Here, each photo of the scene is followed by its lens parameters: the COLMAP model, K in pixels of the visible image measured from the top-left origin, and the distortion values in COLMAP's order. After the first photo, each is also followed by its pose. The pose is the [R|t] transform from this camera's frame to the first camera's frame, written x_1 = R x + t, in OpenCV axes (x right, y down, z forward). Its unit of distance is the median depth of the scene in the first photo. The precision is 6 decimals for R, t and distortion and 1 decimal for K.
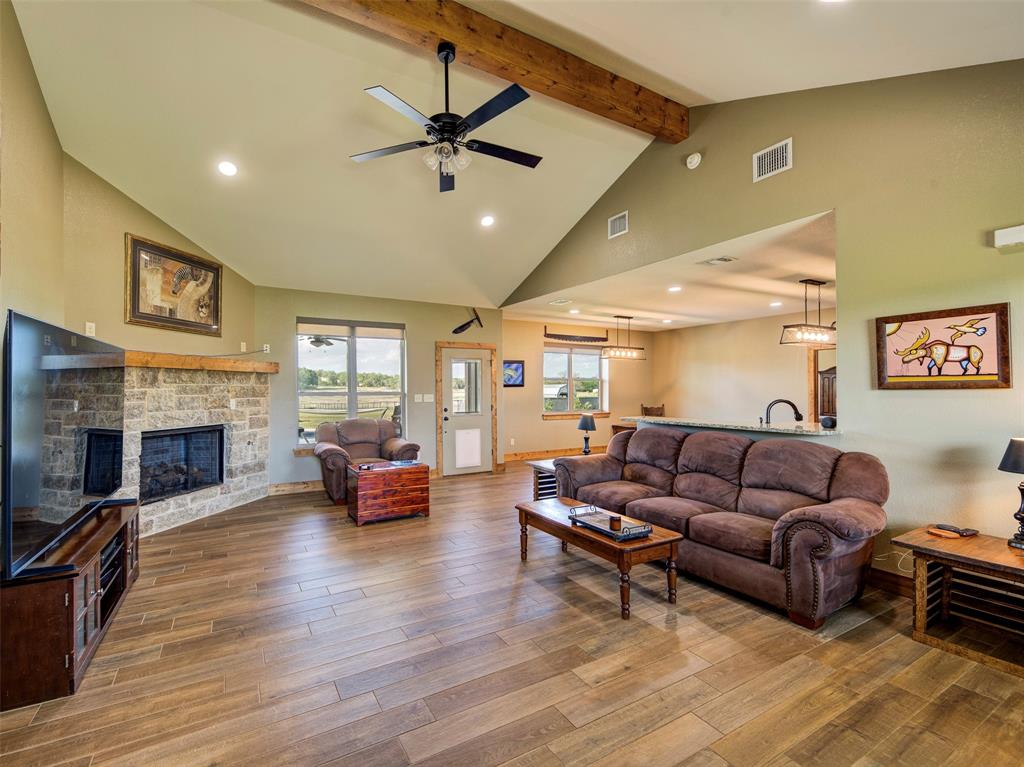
lens RADIAL K [[432.6, 0, 446.5], [0, 432.6, 388.3], [0, 0, 1]] dist [0.002156, -0.000076]
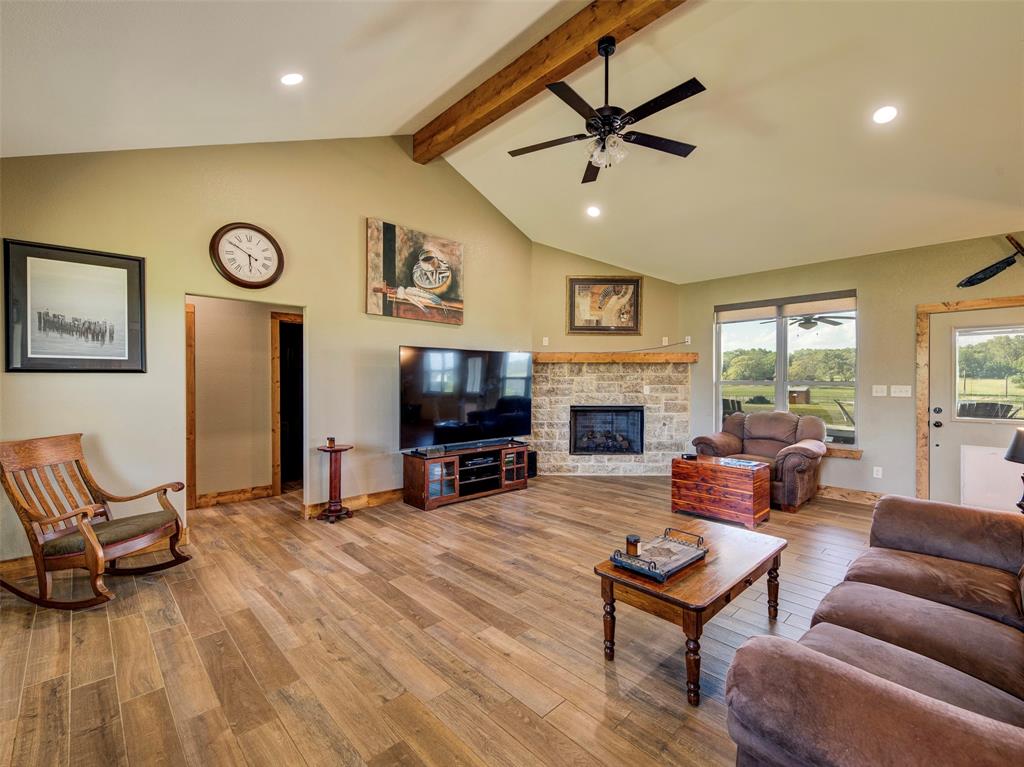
lens RADIAL K [[439.4, 0, 525.8], [0, 439.4, 380.8], [0, 0, 1]] dist [0.009562, -0.000475]
pose [[0.317638, 0.006651, -0.948189, 0.572041], [-0.000266, 0.999976, 0.006925, 0.002612], [0.948212, -0.001947, 0.317632, 0.295636]]
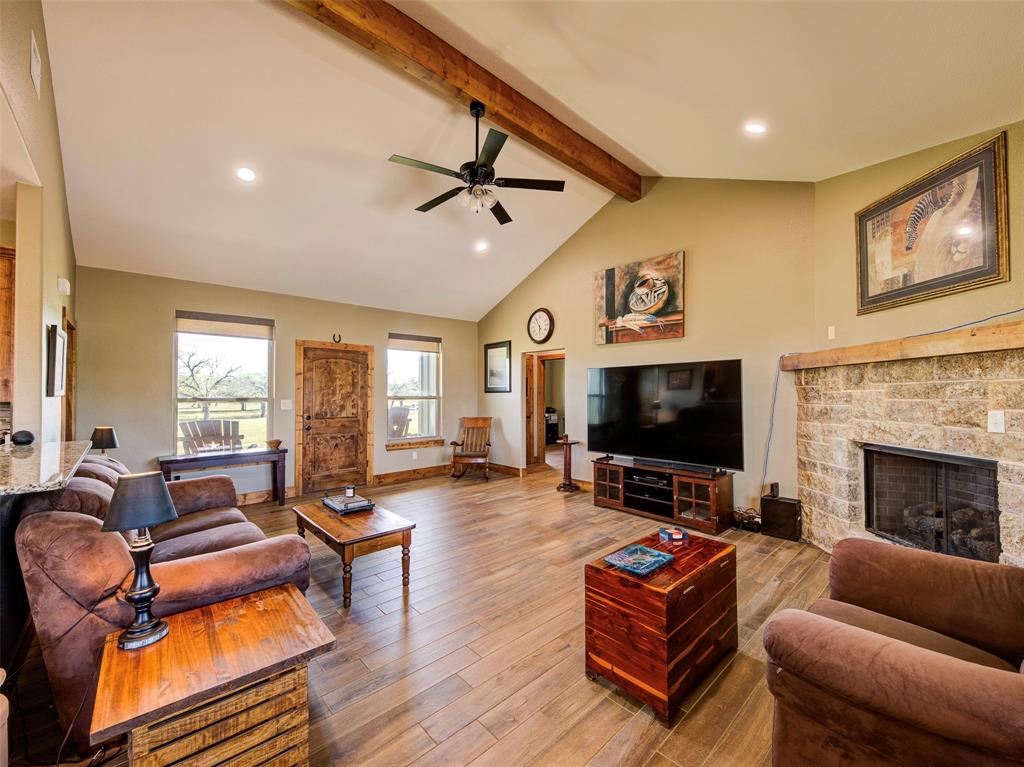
lens RADIAL K [[408.1, 0, 527.2], [0, 408.1, 388.1], [0, 0, 1]] dist [0.010209, -0.003896]
pose [[-0.947780, 0.001936, -0.318919, 0.131739], [0.007554, 0.999837, -0.016378, 0.004366], [0.318835, -0.017932, -0.947641, 1.279053]]
